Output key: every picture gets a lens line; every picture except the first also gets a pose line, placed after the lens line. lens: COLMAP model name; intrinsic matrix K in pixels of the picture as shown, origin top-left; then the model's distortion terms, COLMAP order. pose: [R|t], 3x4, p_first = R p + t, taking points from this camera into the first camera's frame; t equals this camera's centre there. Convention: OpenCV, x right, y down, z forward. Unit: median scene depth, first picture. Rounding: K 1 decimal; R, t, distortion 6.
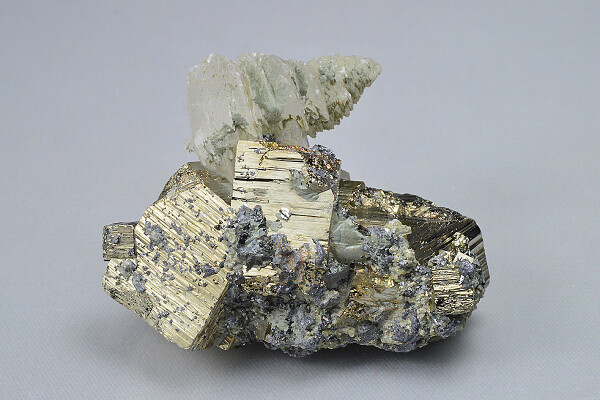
lens RADIAL K [[1314.6, 0, 302.4], [0, 1314.6, 200.6], [0, 0, 1]] dist [-0.061432, 0.000000]
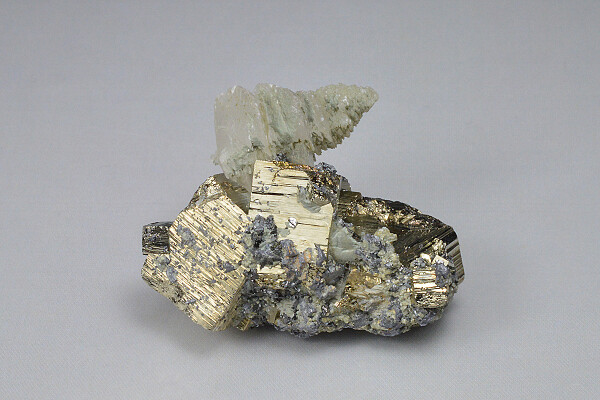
lens RADIAL K [[1314.6, 0, 298.0], [0, 1314.6, 199.4], [0, 0, 1]] dist [-0.061432, 0.000000]
pose [[0.999437, 0.021773, -0.025531, 0.021465], [-0.020589, 0.998739, 0.045778, -0.064528], [0.026496, -0.045226, 0.998625, -0.204747]]
